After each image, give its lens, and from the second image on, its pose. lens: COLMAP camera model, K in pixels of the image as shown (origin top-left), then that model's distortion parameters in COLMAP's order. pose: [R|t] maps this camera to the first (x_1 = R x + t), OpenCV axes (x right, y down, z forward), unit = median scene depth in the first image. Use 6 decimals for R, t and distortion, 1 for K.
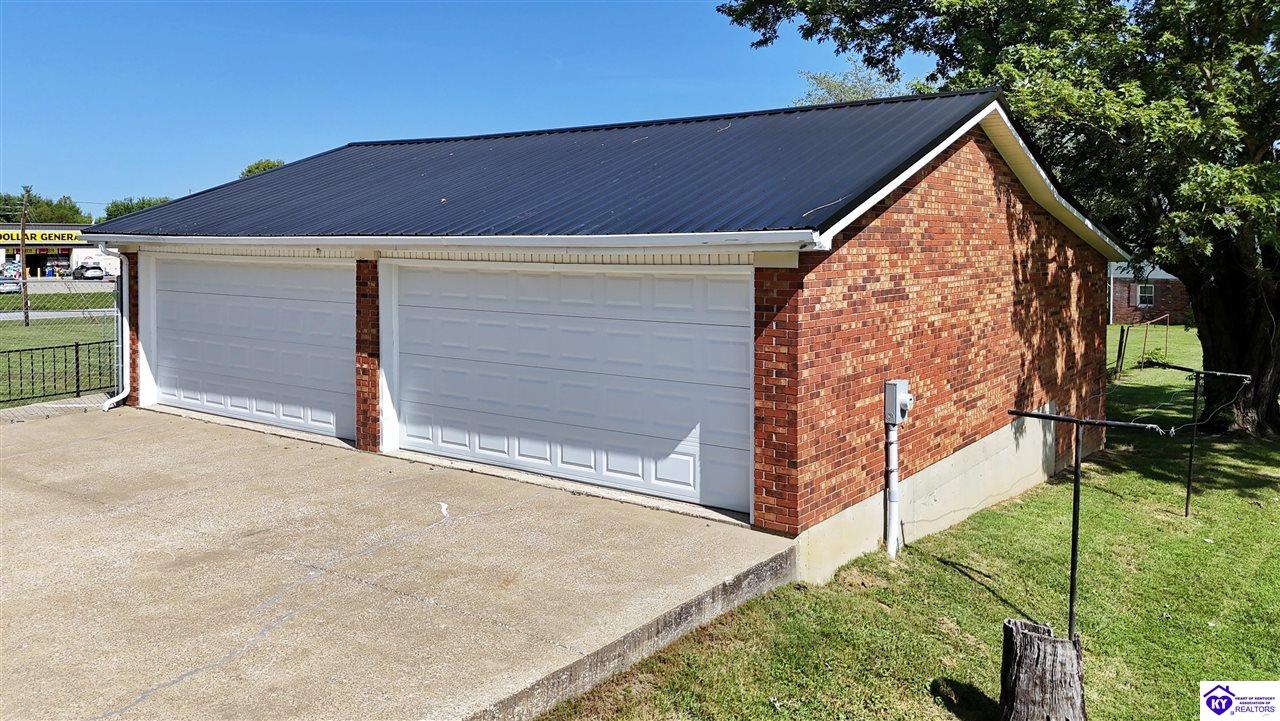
lens RADIAL K [[970.1, 0, 640.0], [0, 970.1, 360.5], [0, 0, 1]] dist [0.077264, -0.009904]
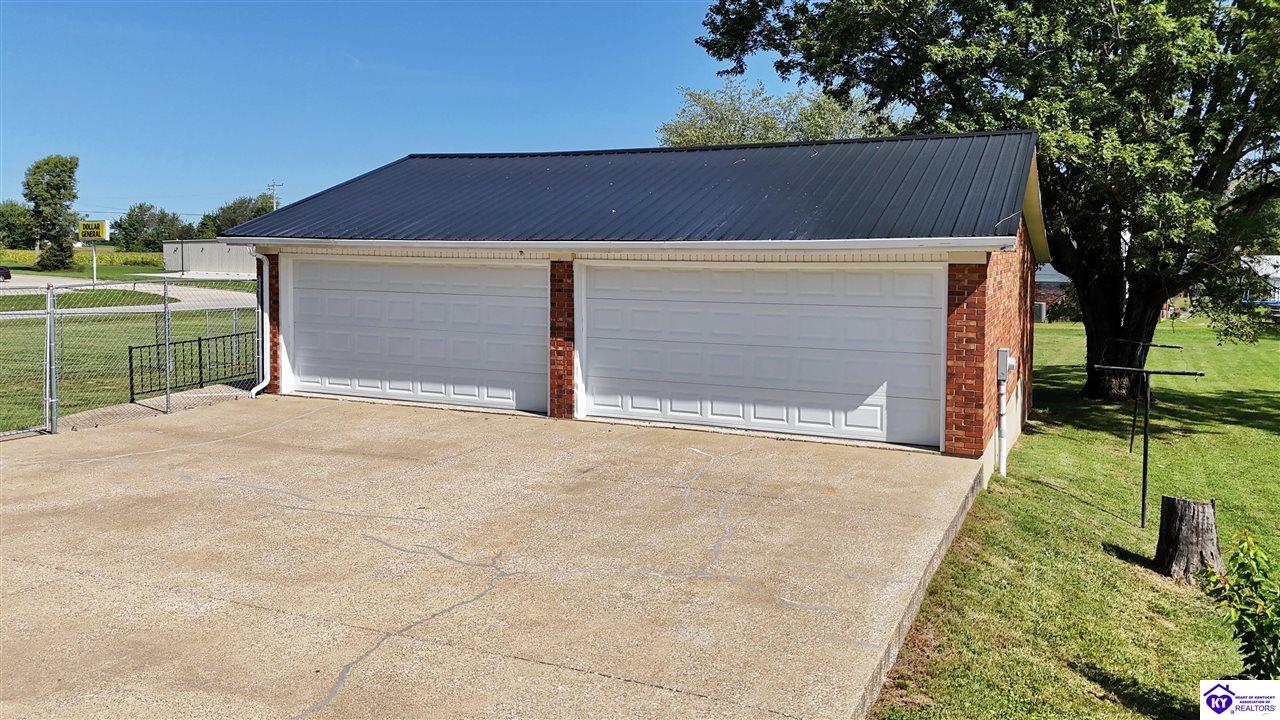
lens RADIAL K [[971.5, 0, 603.7], [0, 971.5, 385.8], [0, 0, 1]] dist [0.119190, -0.160016]
pose [[0.981052, -0.023746, 0.192283, -0.464886], [0.019777, 0.999550, 0.022536, 0.026137], [-0.192731, -0.018306, 0.981081, -0.200101]]
